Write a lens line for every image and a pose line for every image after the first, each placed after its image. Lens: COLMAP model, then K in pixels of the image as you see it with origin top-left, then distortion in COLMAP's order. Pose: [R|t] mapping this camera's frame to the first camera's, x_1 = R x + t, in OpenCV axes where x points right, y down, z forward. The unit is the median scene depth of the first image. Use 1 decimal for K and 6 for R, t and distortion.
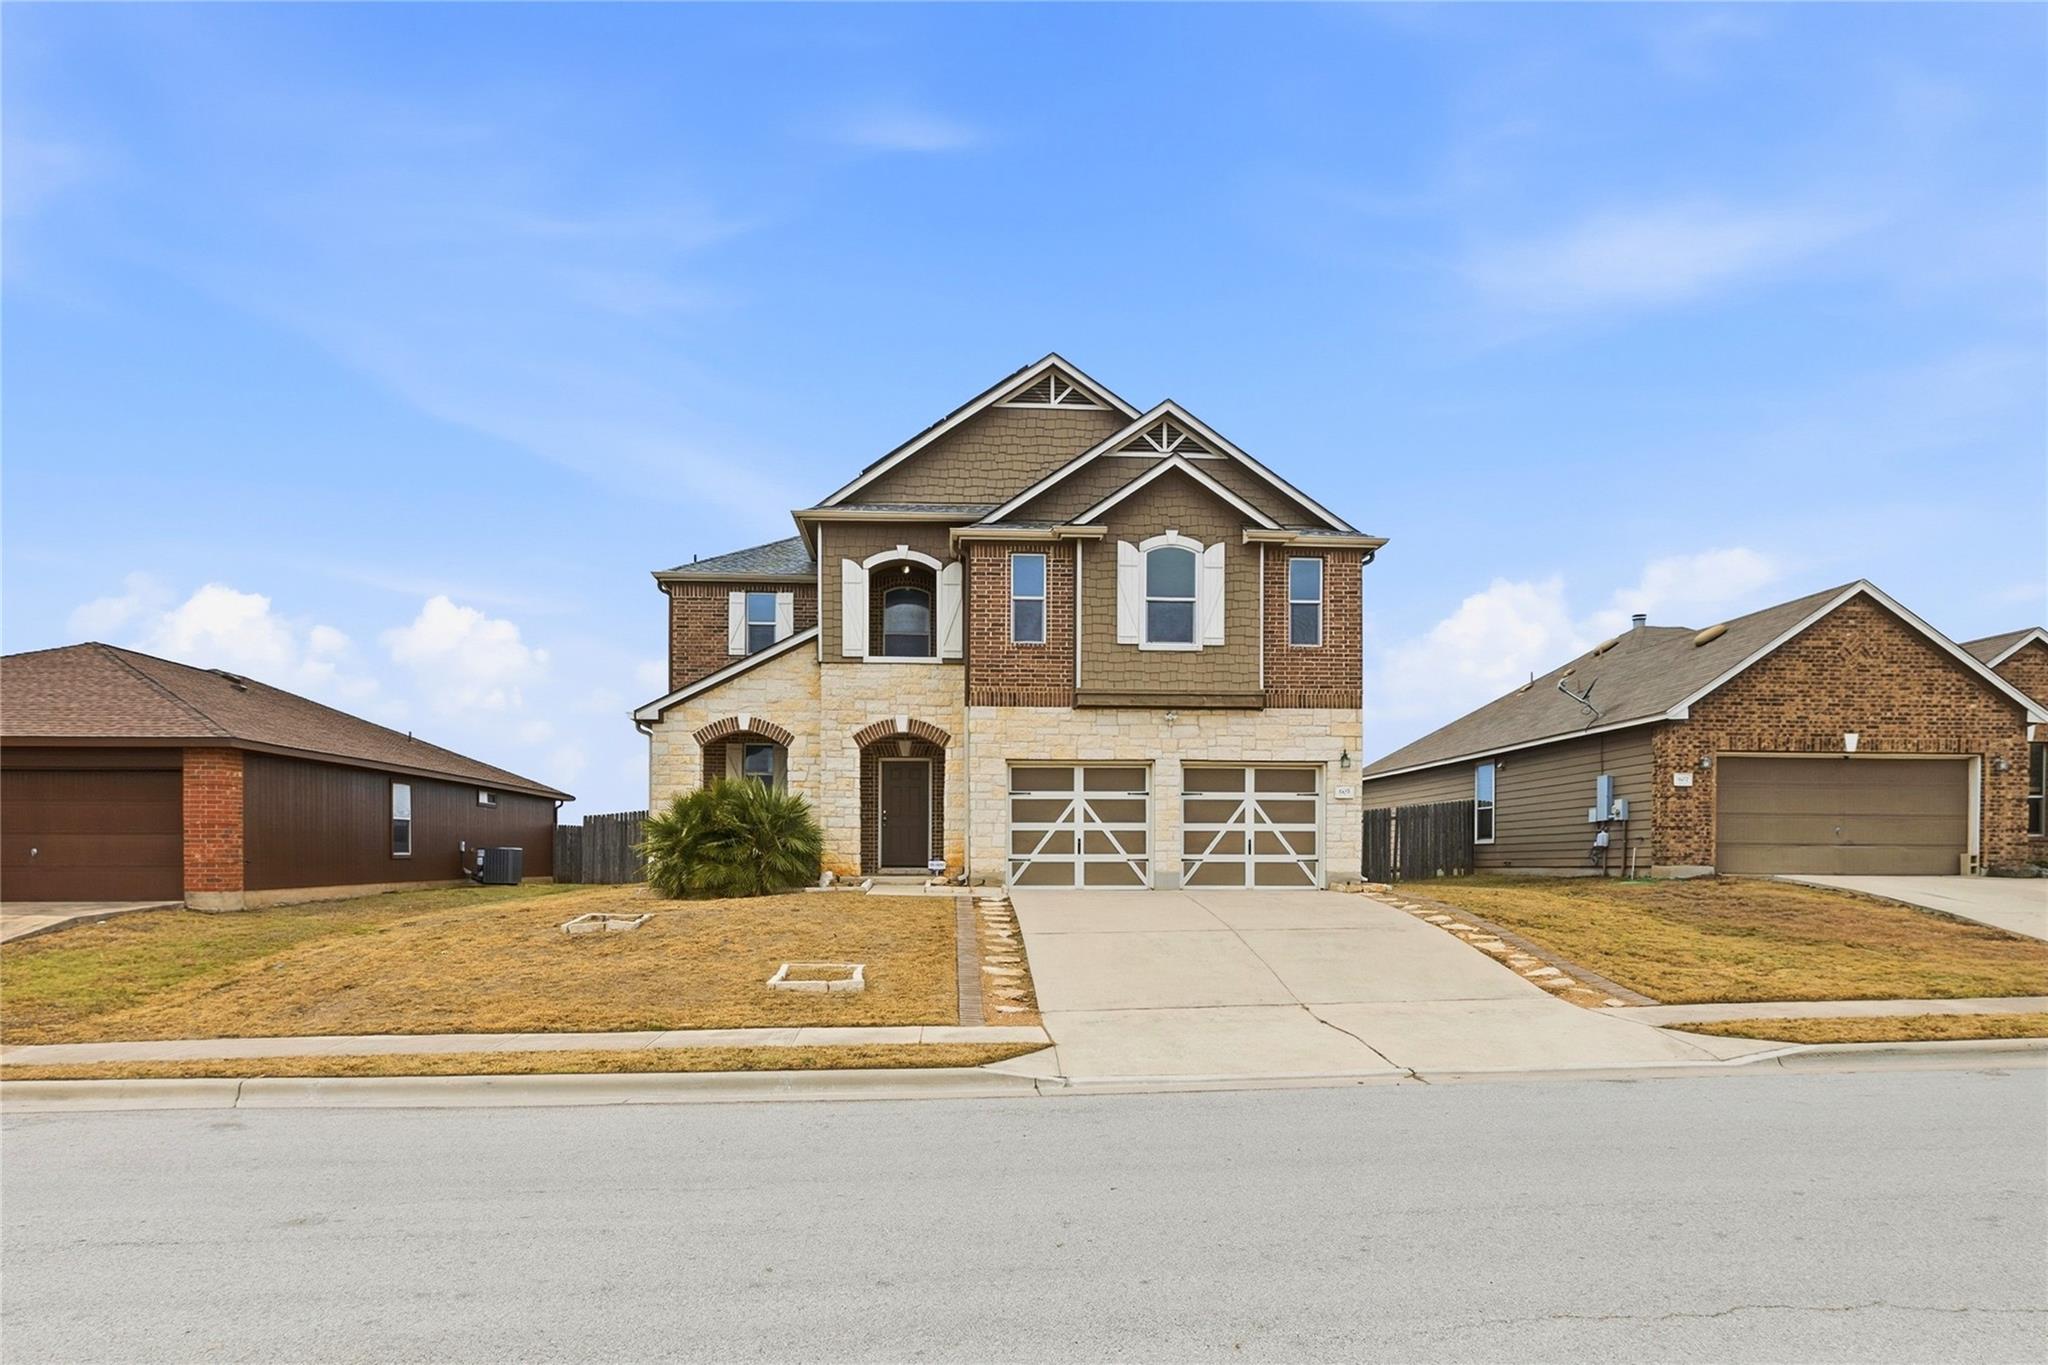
lens RADIAL K [[917.0, 0, 1017.6], [0, 917.0, 667.1], [0, 0, 1]] dist [0.002136, -0.000192]
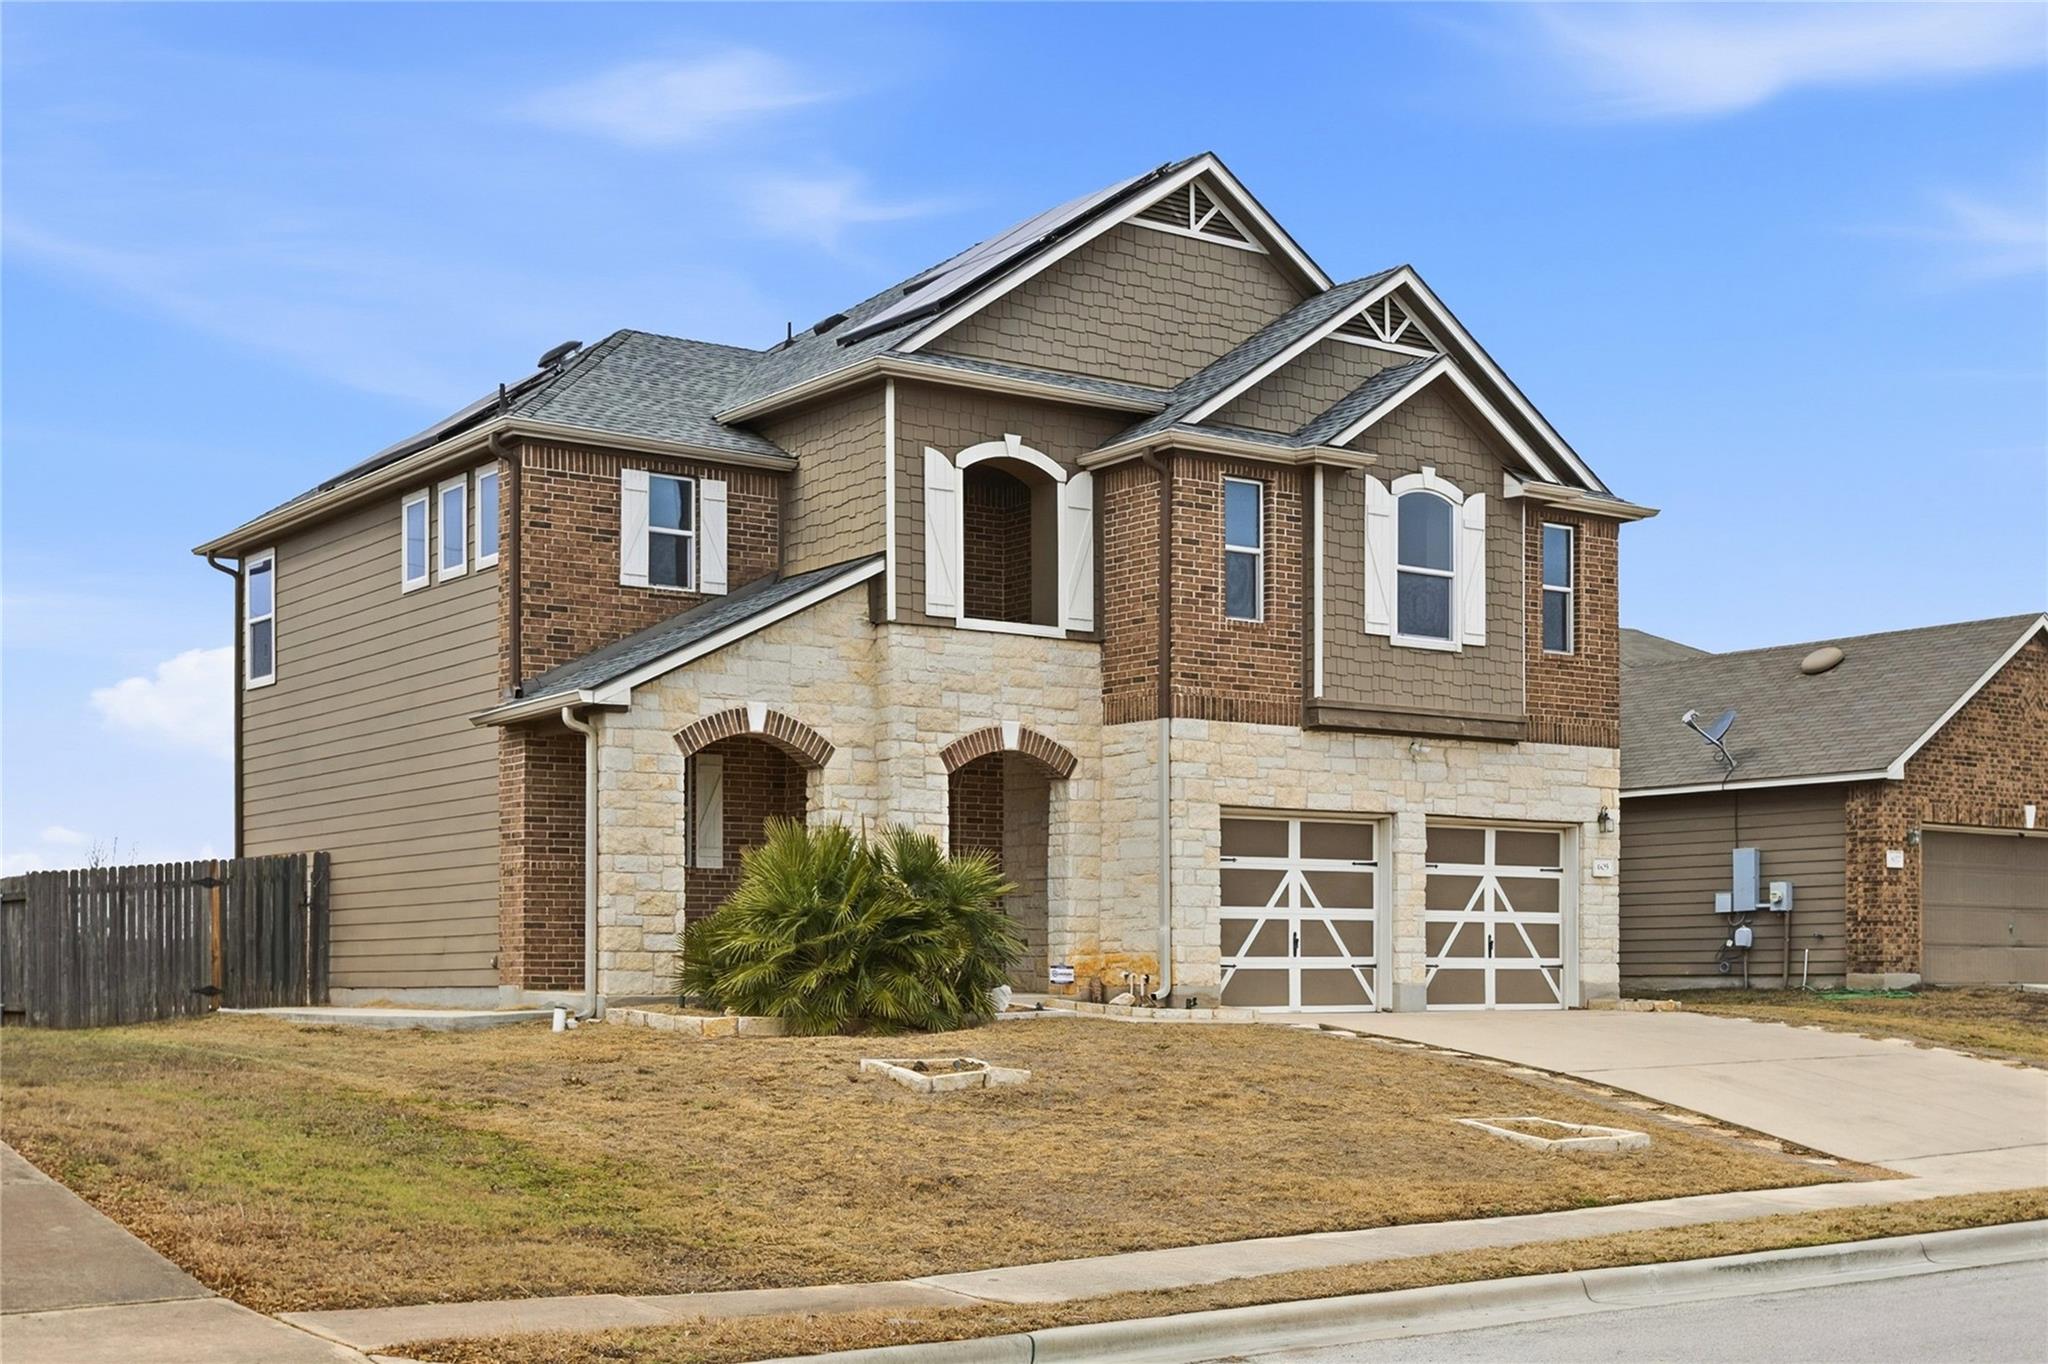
lens RADIAL K [[1698.8, 0, 1023.7], [0, 1698.8, 558.2], [0, 0, 1]] dist [-0.000944, 0.000518]
pose [[0.917633, 0.092836, 0.386433, -0.557249], [-0.082284, 0.995646, -0.043799, -0.005280], [-0.388816, 0.008394, 0.921277, -0.020424]]
